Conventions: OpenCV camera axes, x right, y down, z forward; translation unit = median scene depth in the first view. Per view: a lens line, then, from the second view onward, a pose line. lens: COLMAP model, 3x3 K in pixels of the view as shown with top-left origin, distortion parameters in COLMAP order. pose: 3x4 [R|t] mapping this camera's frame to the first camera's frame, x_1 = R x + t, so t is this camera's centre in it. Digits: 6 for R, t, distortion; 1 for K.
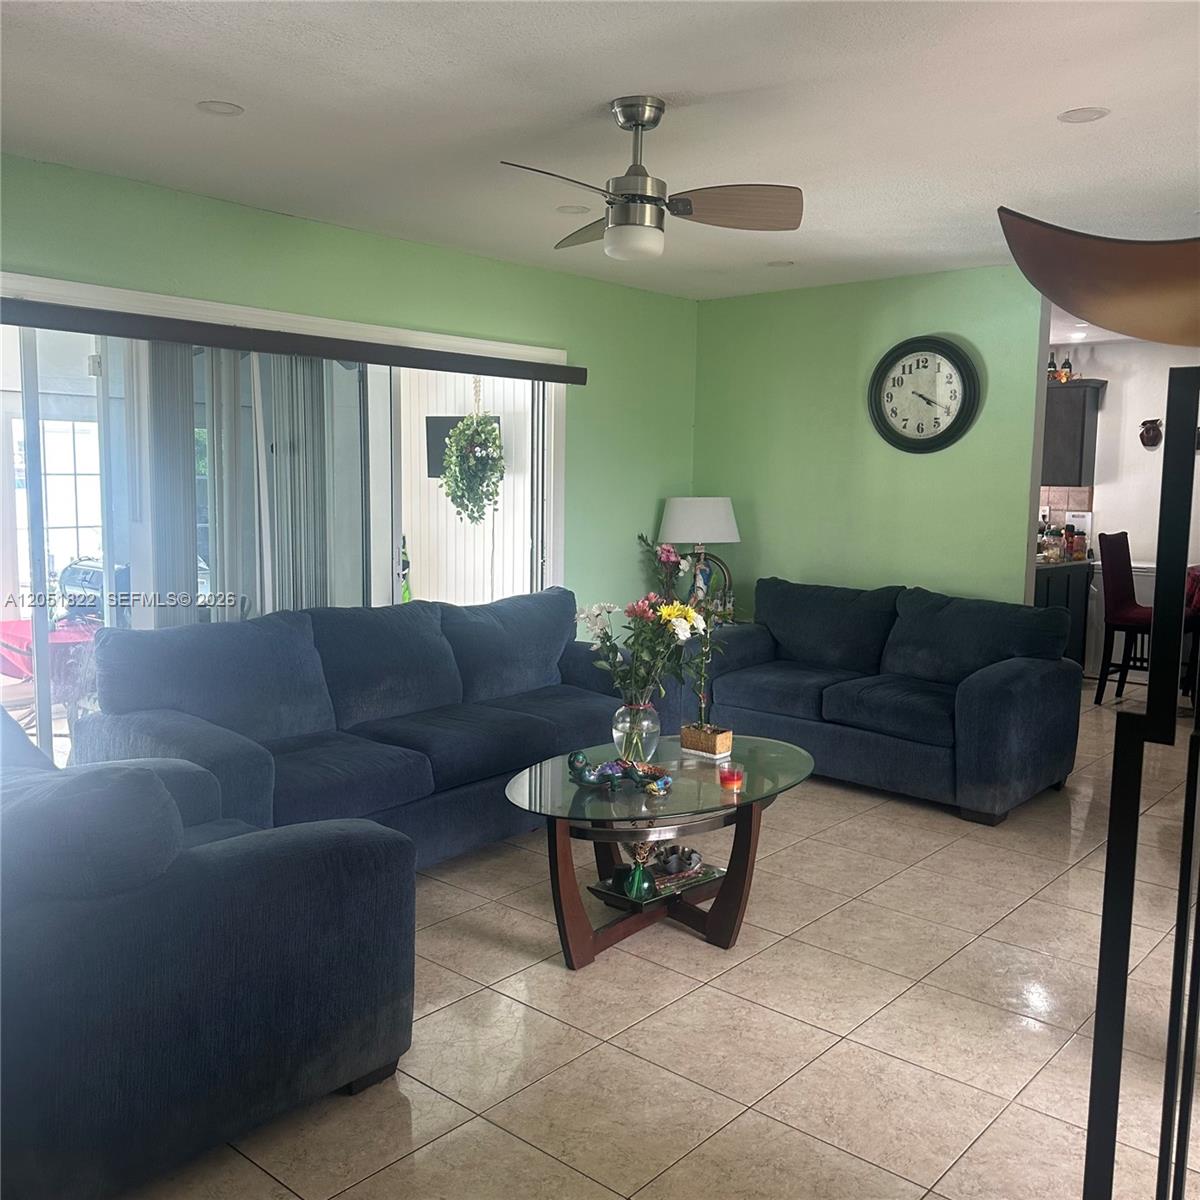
lens RADIAL K [[1121.9, 0, 600.0], [0, 1121.9, 600.0], [0, 0, 1]] dist [0.117850, -0.218946]
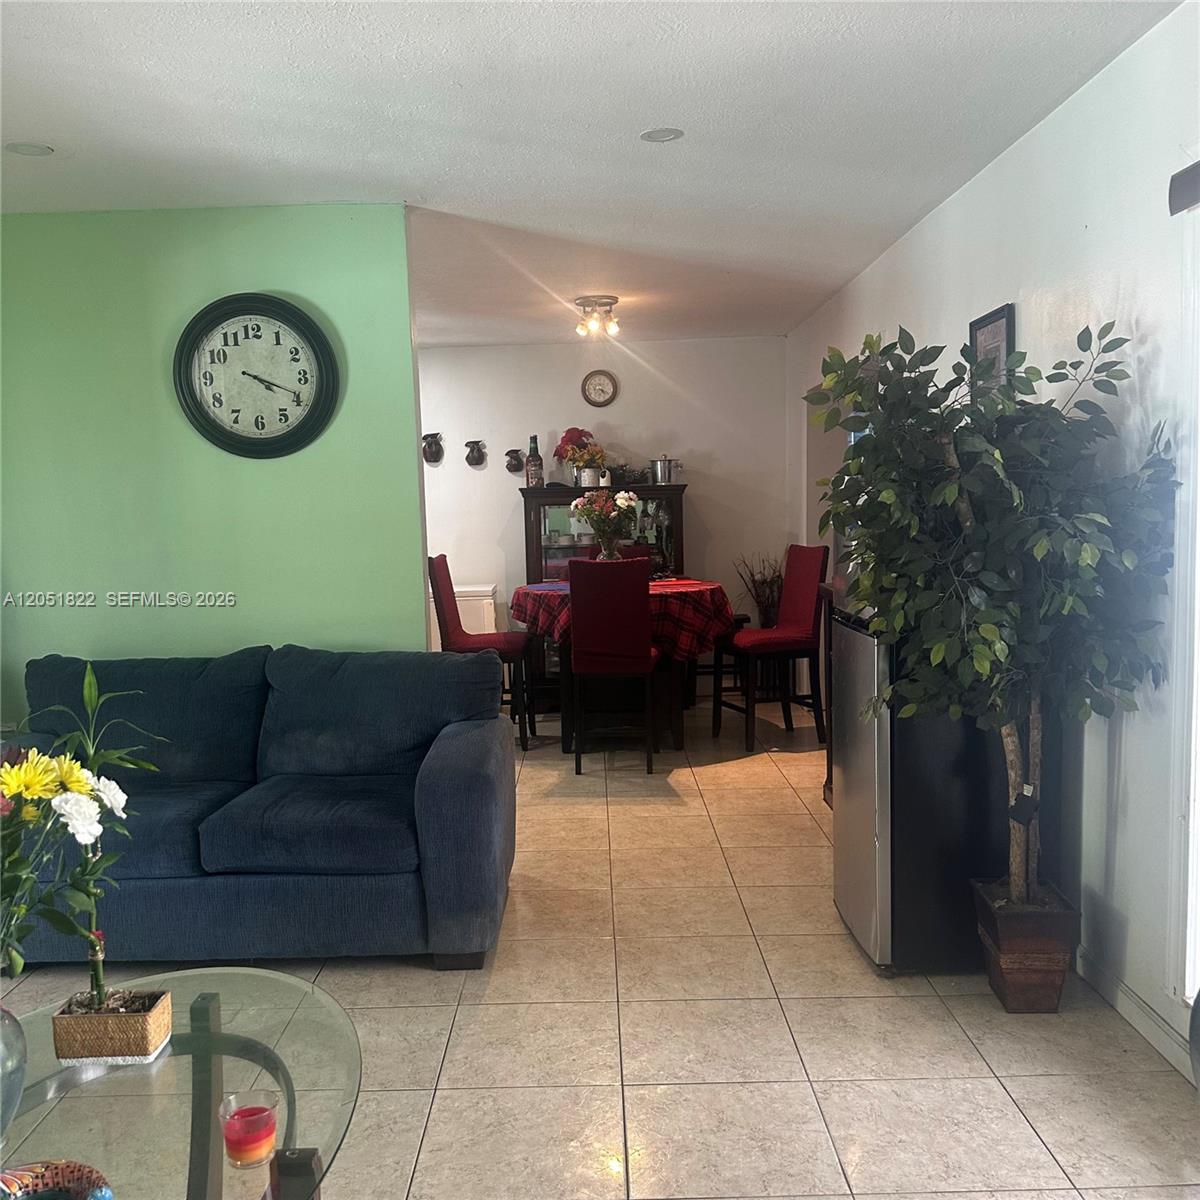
lens RADIAL K [[1121.9, 0, 600.0], [0, 1121.9, 600.0], [0, 0, 1]] dist [0.117850, -0.218946]
pose [[0.752349, -0.094744, 0.651916, -0.032679], [0.116564, 0.993135, 0.009812, -0.023794], [-0.648370, 0.068607, 0.758228, 0.338517]]
